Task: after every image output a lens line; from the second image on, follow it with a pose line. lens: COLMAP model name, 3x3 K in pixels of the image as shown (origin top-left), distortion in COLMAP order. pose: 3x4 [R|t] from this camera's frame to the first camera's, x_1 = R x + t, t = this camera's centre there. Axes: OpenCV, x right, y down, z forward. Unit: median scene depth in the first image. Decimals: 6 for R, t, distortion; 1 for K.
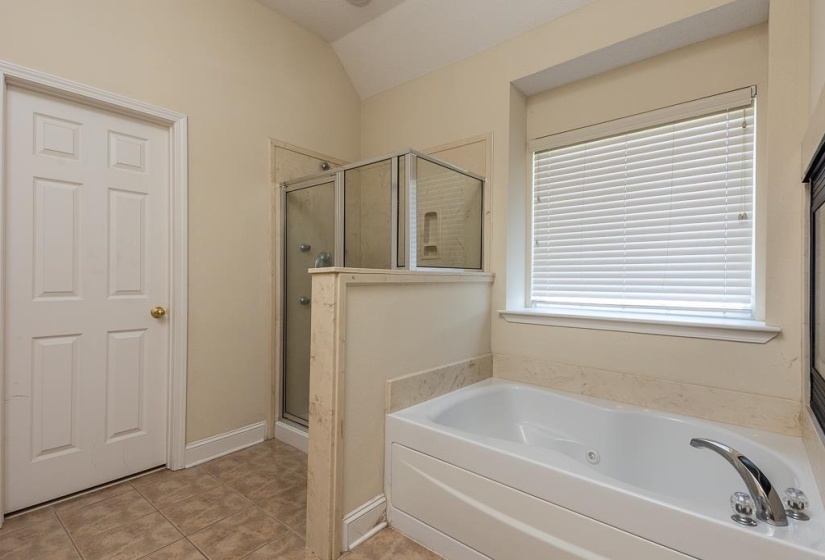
lens RADIAL K [[399.5, 0, 412.5], [0, 399.5, 280.0], [0, 0, 1]] dist [0.036587, -0.000636]
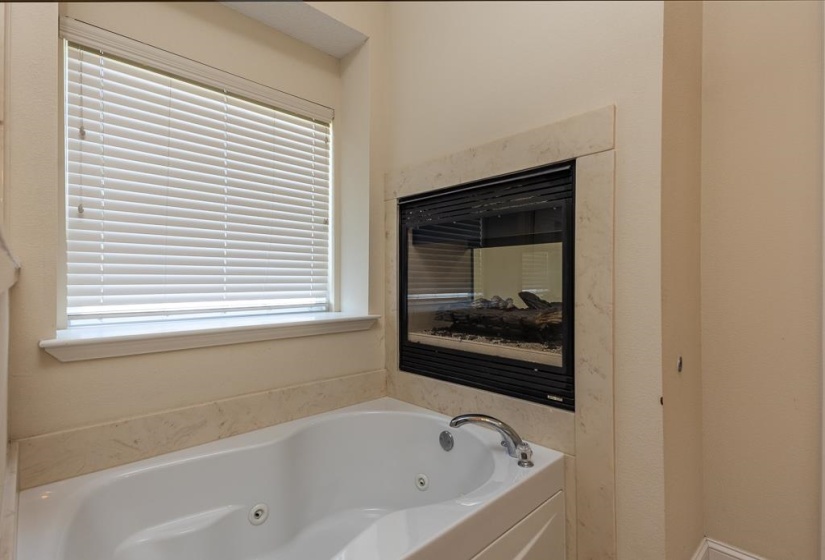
lens RADIAL K [[399.5, 0, 412.5], [0, 399.5, 280.0], [0, 0, 1]] dist [0.036587, -0.000636]
pose [[0.107748, -0.004994, 0.994166, -0.249250], [0.001006, 0.999987, 0.004914, 0.002164], [-0.994178, 0.000471, 0.107752, 0.595387]]
